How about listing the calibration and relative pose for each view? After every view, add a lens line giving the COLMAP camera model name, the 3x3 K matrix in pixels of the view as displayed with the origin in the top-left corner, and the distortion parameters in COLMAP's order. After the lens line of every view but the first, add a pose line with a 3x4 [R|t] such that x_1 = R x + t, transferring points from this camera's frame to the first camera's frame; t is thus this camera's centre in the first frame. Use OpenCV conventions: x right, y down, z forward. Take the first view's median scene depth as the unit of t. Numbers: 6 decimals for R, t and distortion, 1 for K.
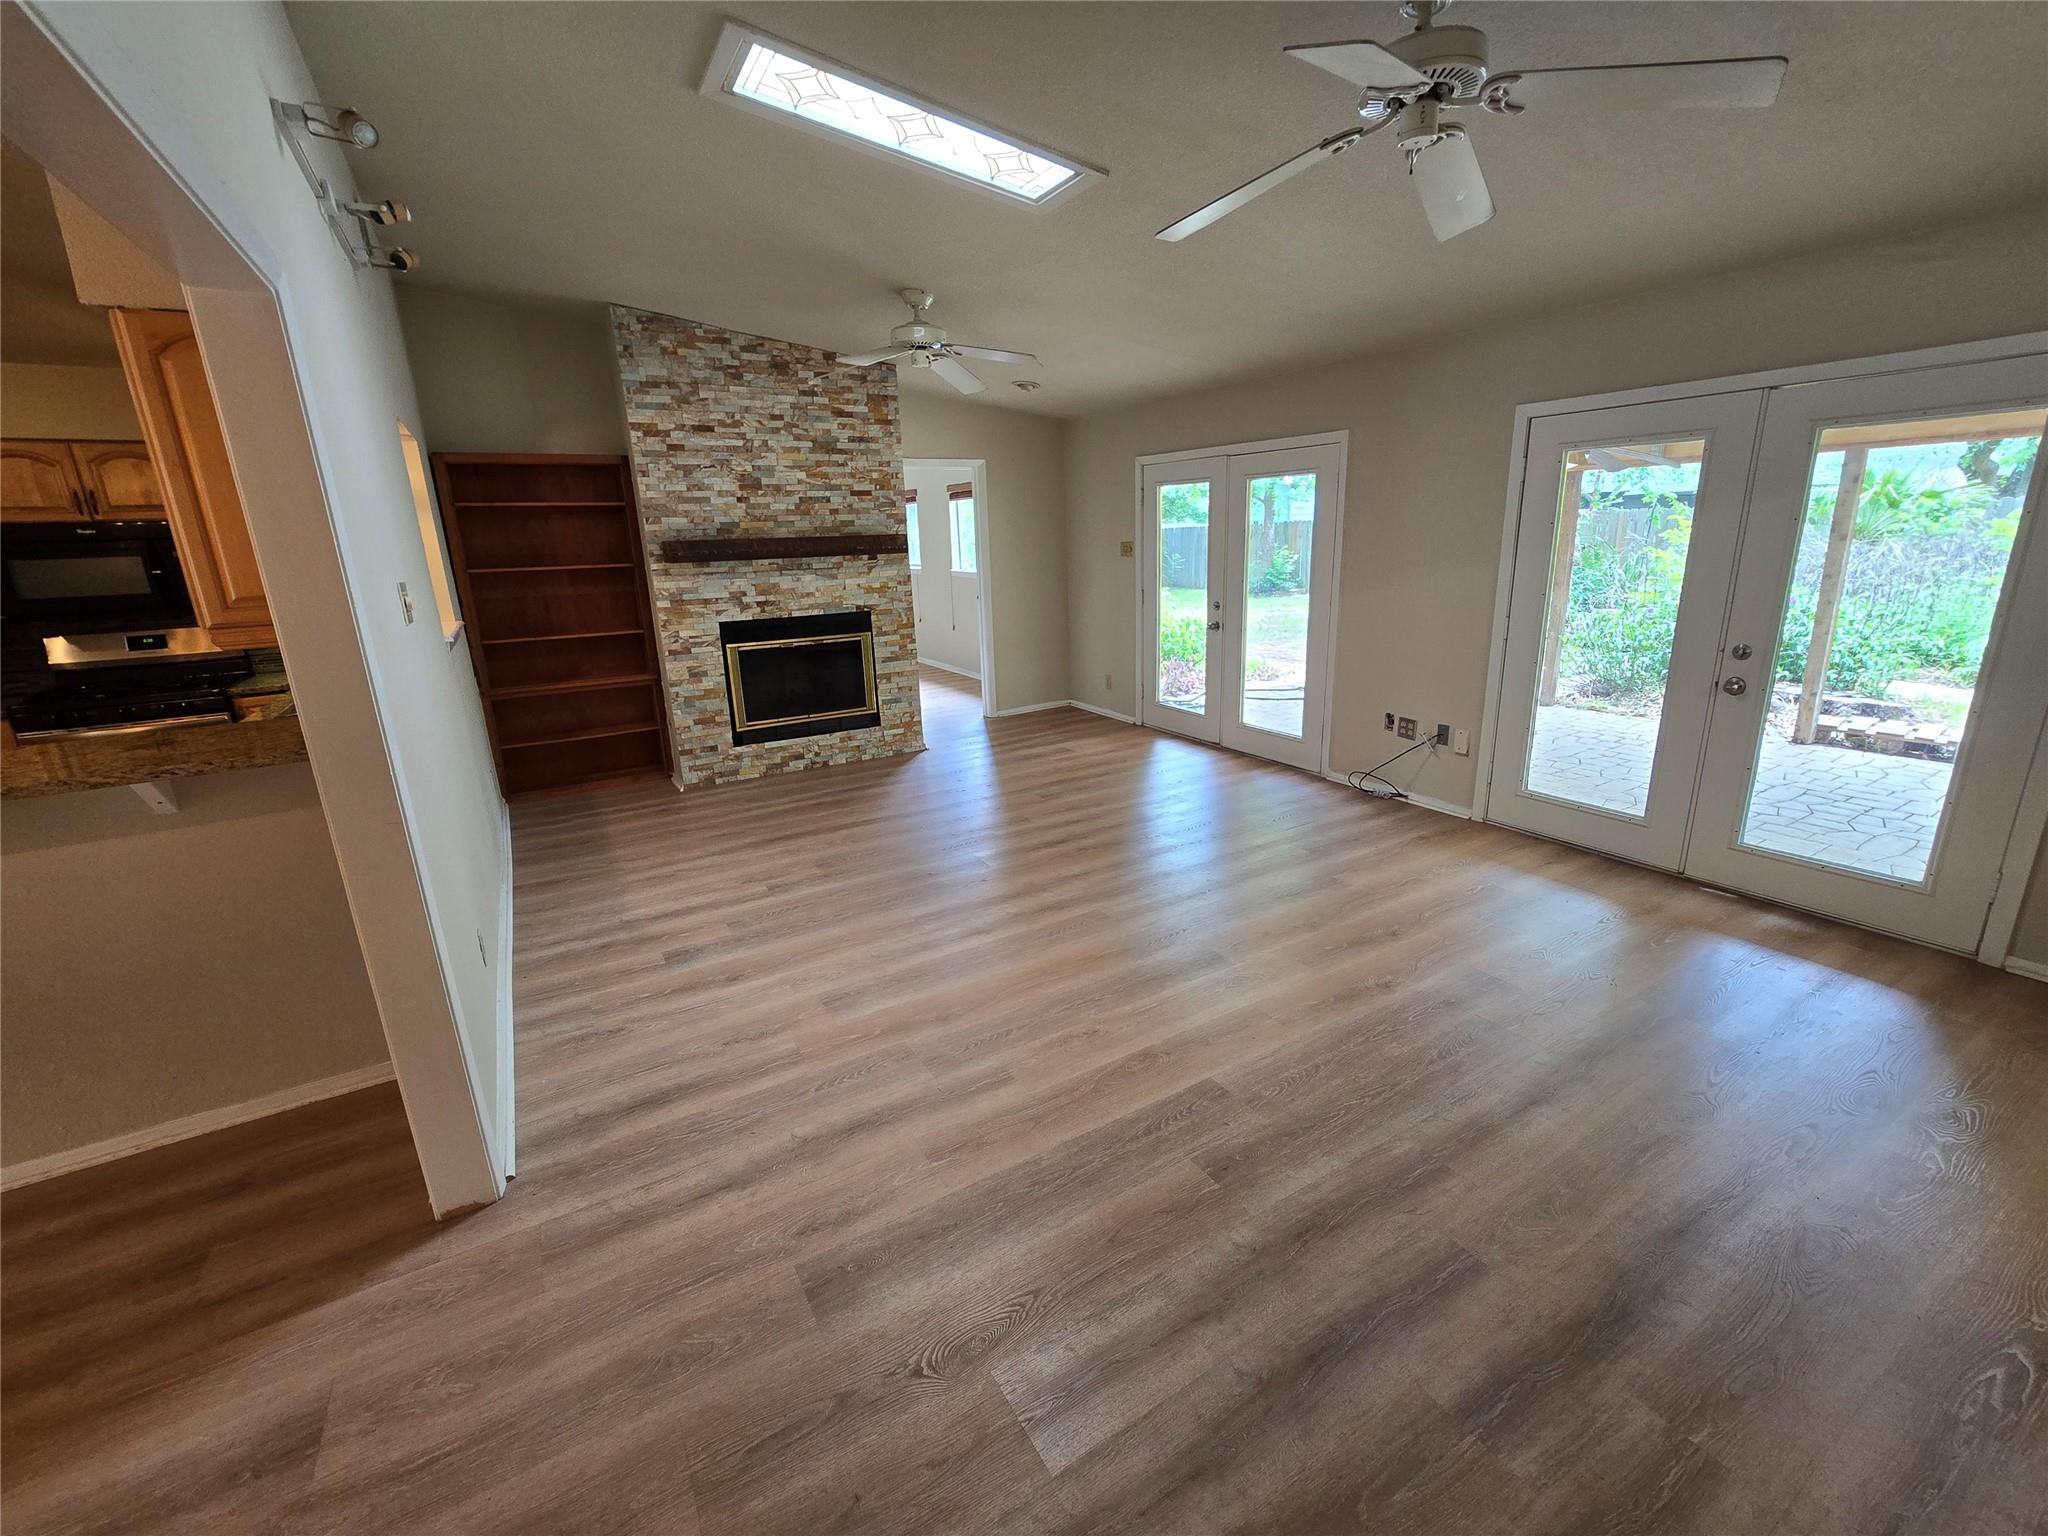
lens RADIAL K [[840.6, 0, 1038.3], [0, 840.6, 770.2], [0, 0, 1]] dist [0.000874, -0.000718]
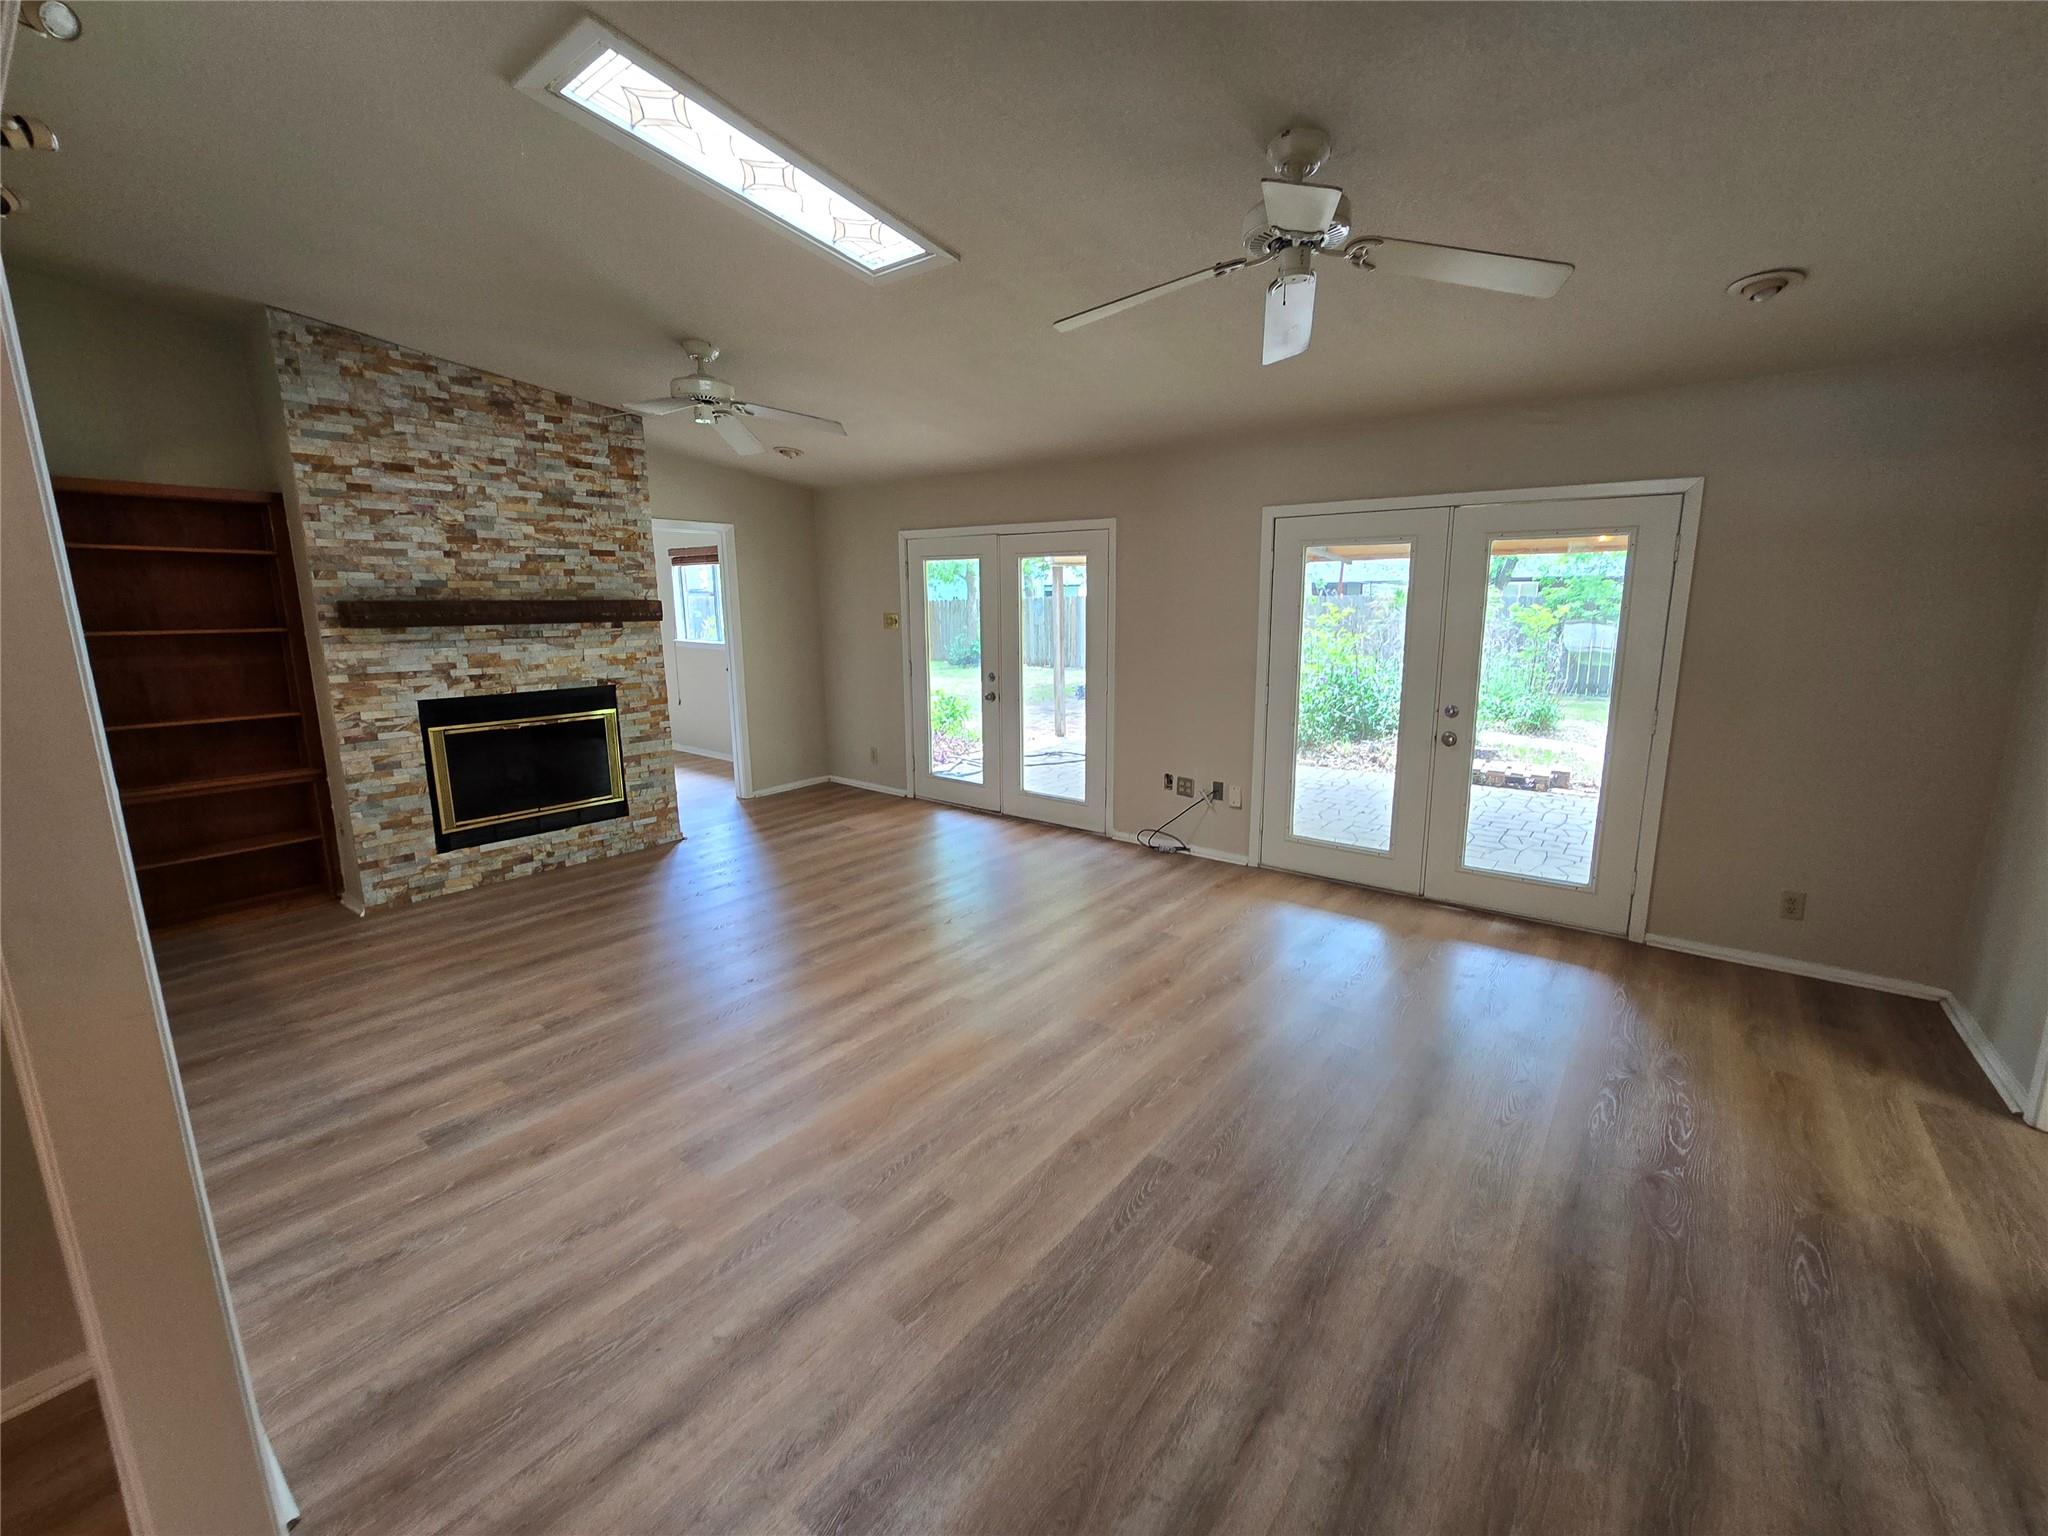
lens RADIAL K [[839.5, 0, 1032.6], [0, 839.5, 765.0], [0, 0, 1]] dist [-0.002430, -0.000533]
pose [[0.932339, -0.043239, 0.358991, -0.129182], [0.074785, 0.994417, -0.074450, -0.011030], [-0.353768, 0.096260, 0.930367, 0.049309]]
